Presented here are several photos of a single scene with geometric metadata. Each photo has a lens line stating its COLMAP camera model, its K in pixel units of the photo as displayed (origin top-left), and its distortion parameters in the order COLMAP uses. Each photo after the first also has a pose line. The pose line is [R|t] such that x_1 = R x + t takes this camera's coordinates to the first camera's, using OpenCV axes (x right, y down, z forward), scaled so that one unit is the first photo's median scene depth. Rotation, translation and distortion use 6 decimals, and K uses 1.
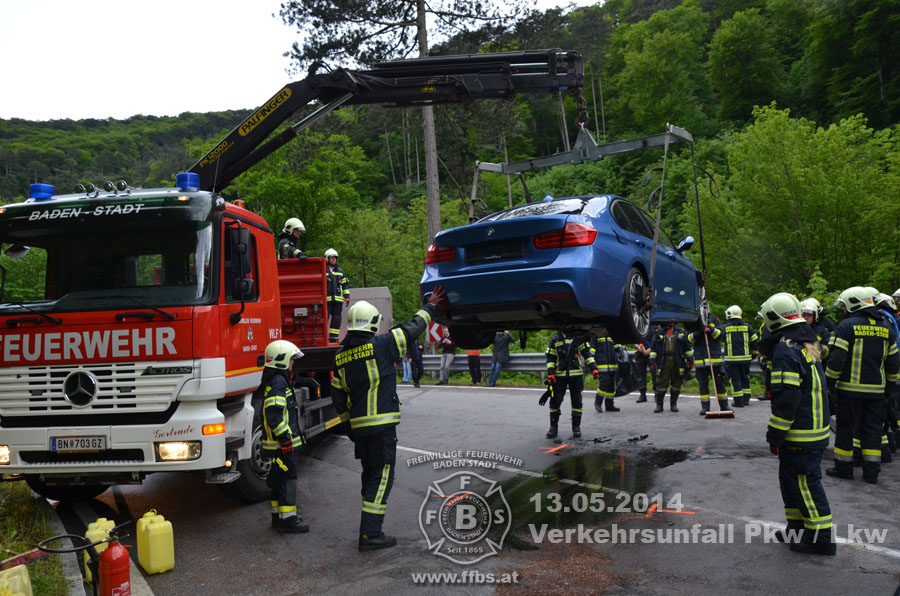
lens RADIAL K [[686.9, 0, 448.3], [0, 686.9, 314.0], [0, 0, 1]] dist [-0.098131, 0.116775]
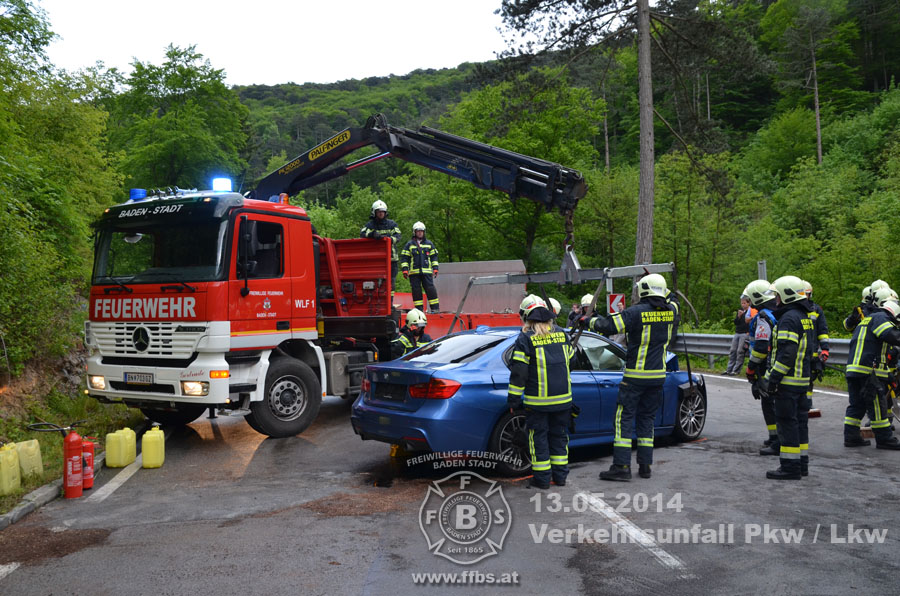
lens RADIAL K [[776.7, 0, 452.3], [0, 776.7, 309.3], [0, 0, 1]] dist [-0.090622, 0.143548]
pose [[0.926570, 0.034208, -0.374563, 0.641155], [-0.020843, 0.998995, 0.039676, -0.027533], [0.375544, -0.028956, 0.926352, -0.227988]]
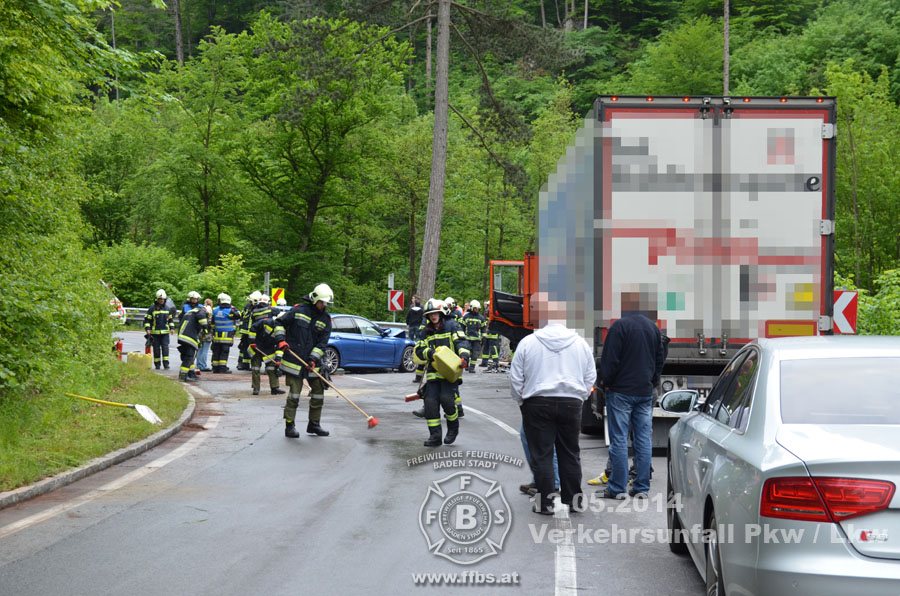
lens RADIAL K [[1488.7, 0, 450.0], [0, 1488.7, 298.0], [0, 0, 1]] dist [-0.001014, 0.005657]
pose [[0.981933, 0.076750, -0.172966, 1.767770], [-0.071683, 0.996800, 0.035364, -0.258315], [0.175127, -0.022326, 0.984293, -4.819009]]
